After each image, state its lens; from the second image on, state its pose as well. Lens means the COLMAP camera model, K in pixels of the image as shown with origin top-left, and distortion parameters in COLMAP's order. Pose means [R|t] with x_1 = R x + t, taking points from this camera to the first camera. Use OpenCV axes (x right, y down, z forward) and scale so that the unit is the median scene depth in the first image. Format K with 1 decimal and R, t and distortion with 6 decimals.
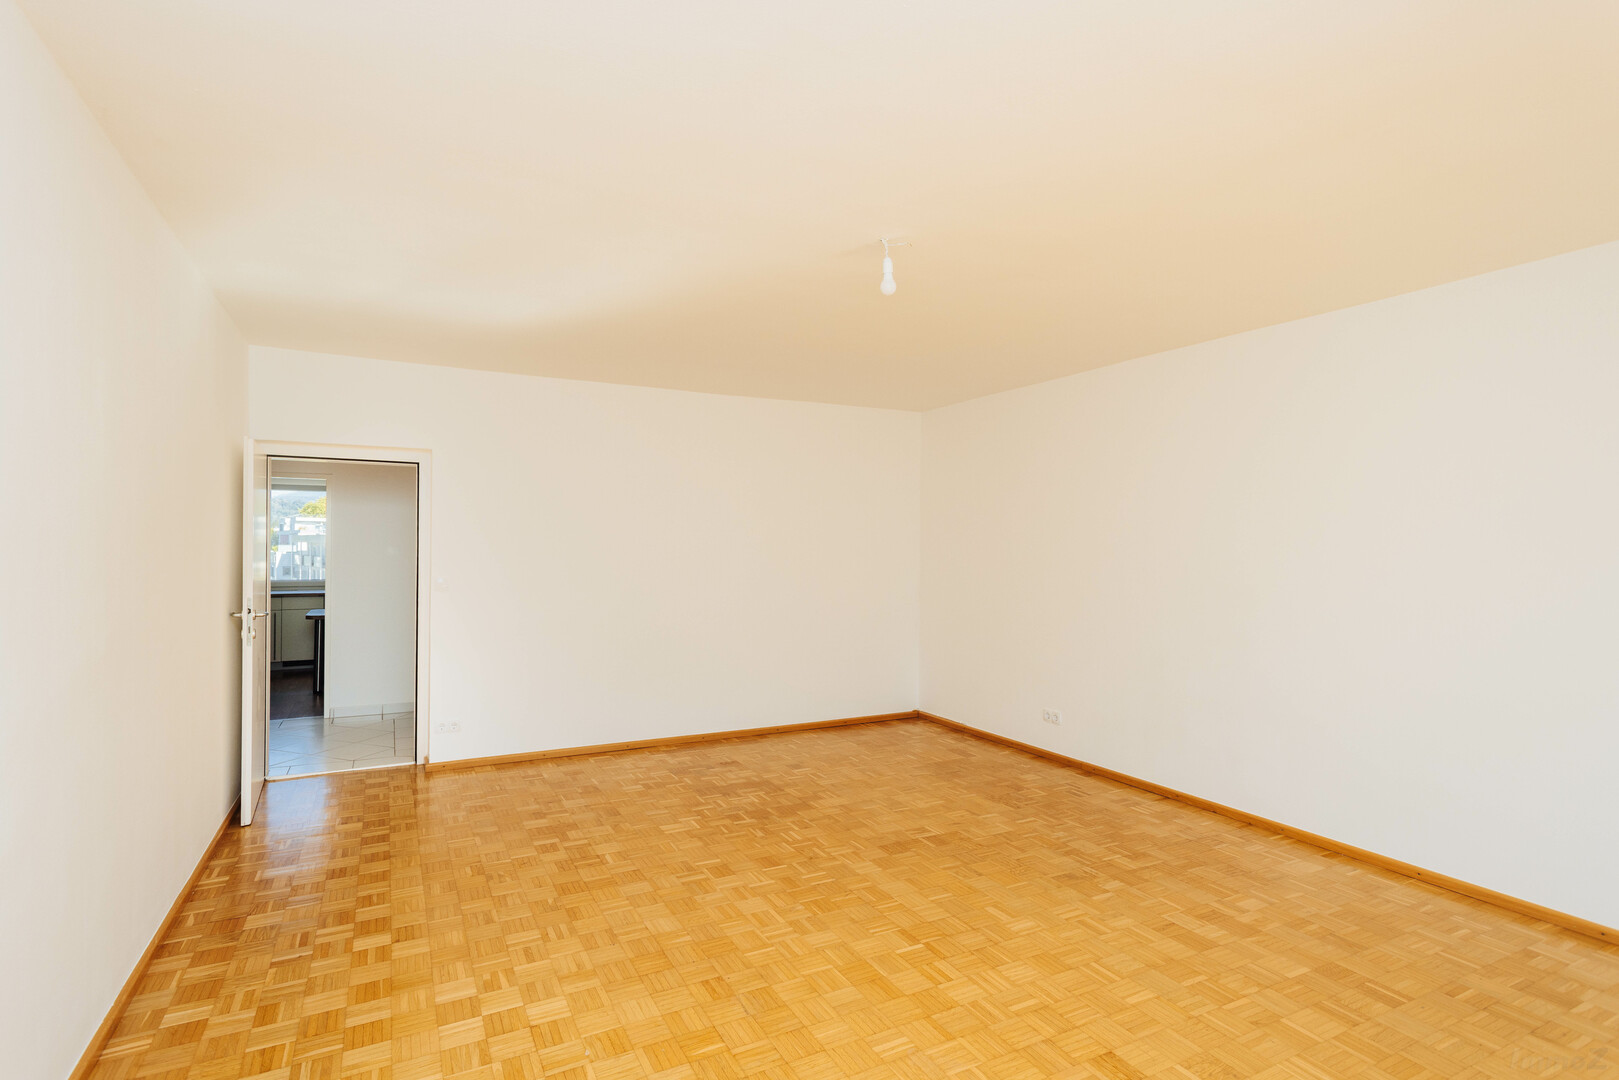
lens RADIAL K [[770.6, 0, 779.8], [0, 770.6, 544.7], [0, 0, 1]] dist [0.005306, 0.001043]
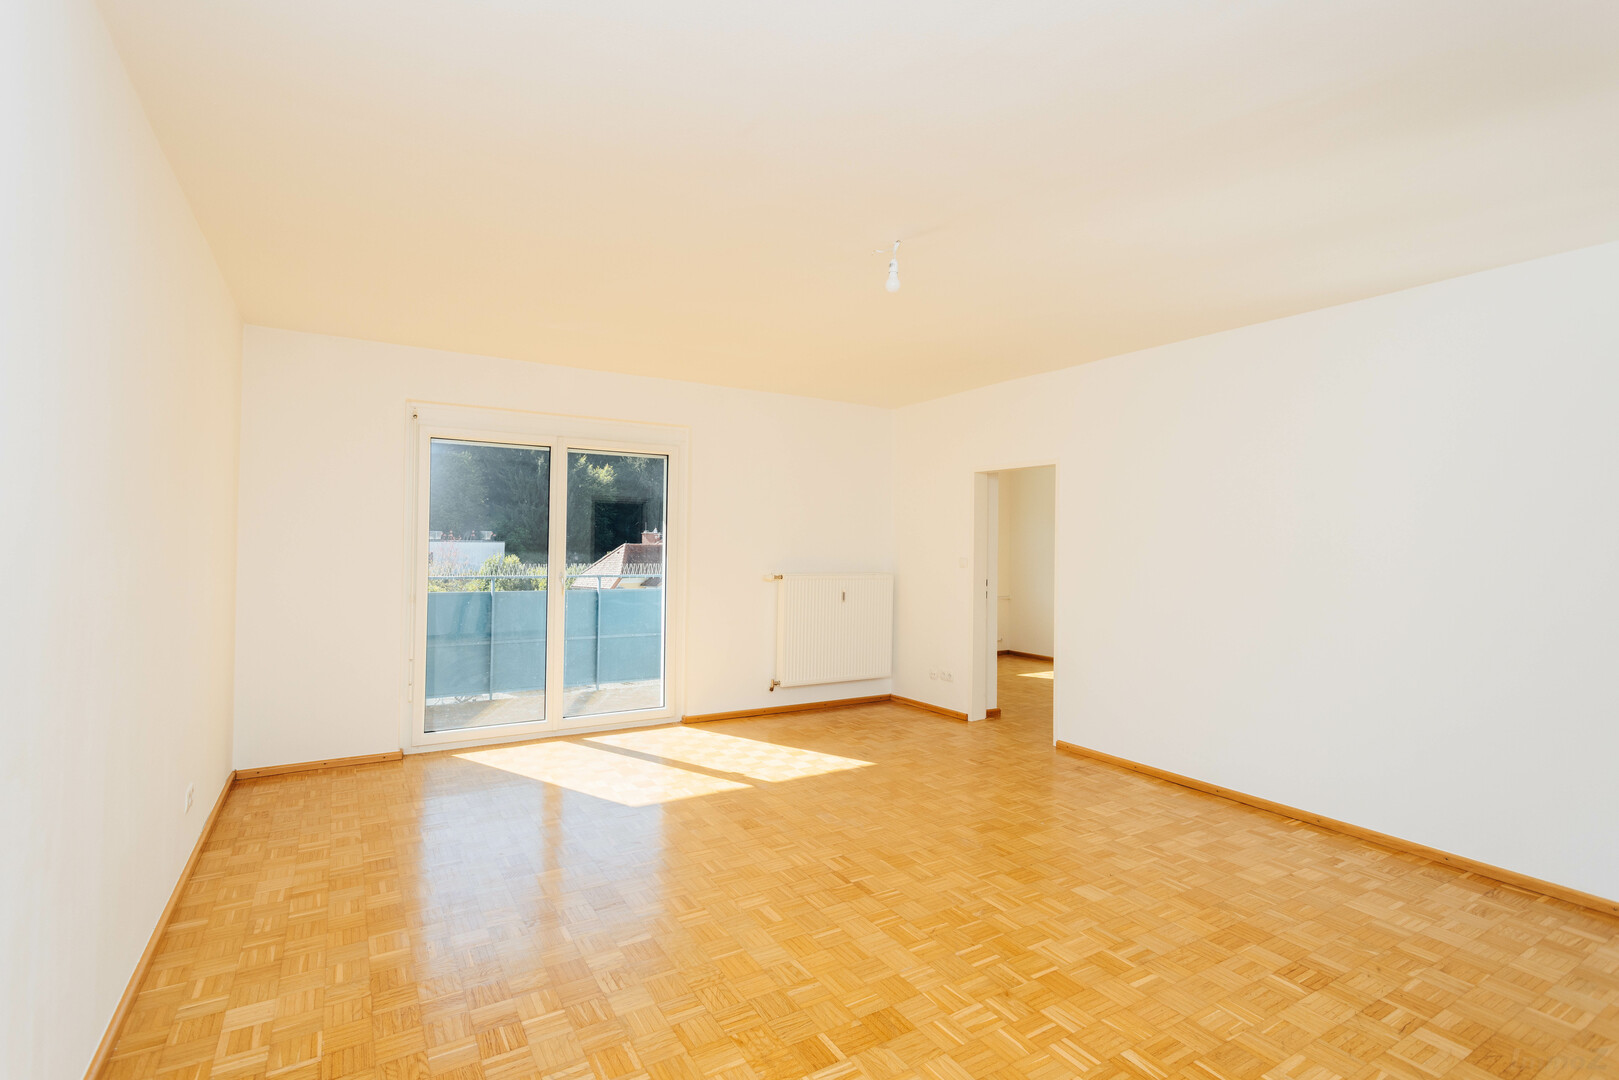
lens RADIAL K [[770.6, 0, 805.0], [0, 770.6, 541.5], [0, 0, 1]] dist [0.005306, 0.001043]
pose [[-0.995572, -0.020538, -0.091736, 0.308909], [-0.020110, 0.999782, -0.005589, 0.020746], [0.091831, -0.003720, -0.995768, 1.789954]]
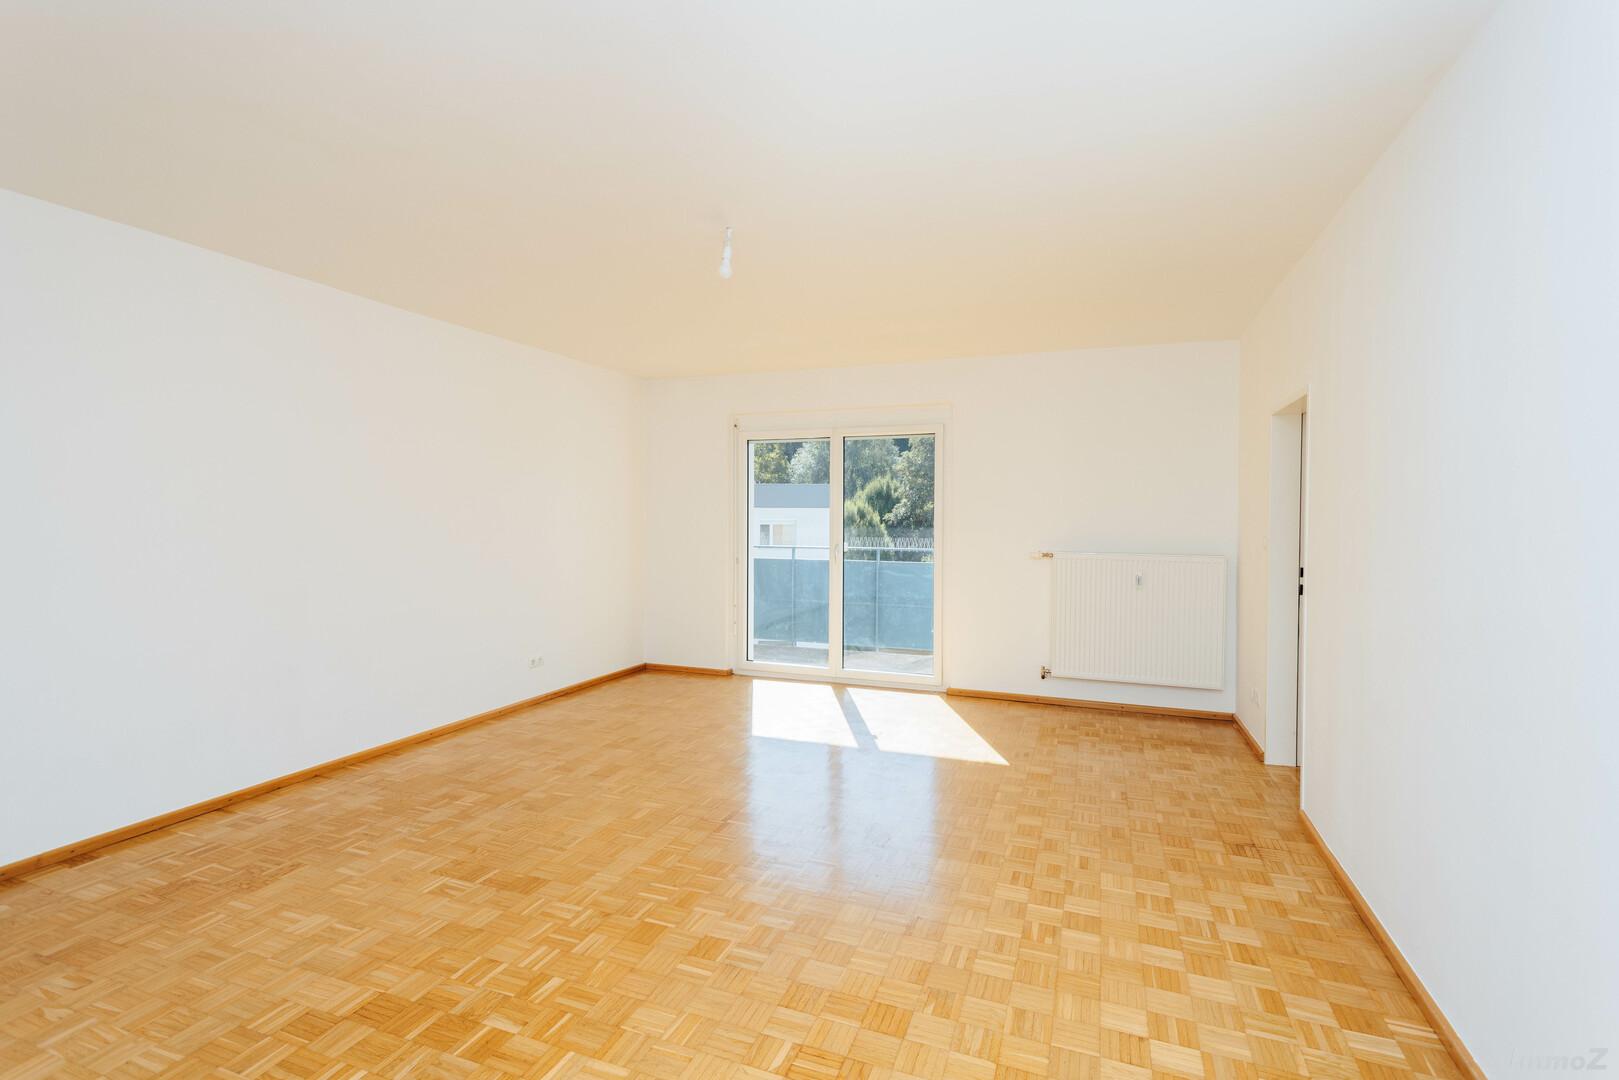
lens RADIAL K [[770.6, 0, 799.1], [0, 770.6, 535.0], [0, 0, 1]] dist [0.005306, 0.001043]
pose [[-0.665267, -0.028261, 0.746070, -0.692116], [-0.010401, 0.999537, 0.028587, 0.010390], [-0.746533, 0.011258, -0.665253, 1.469473]]
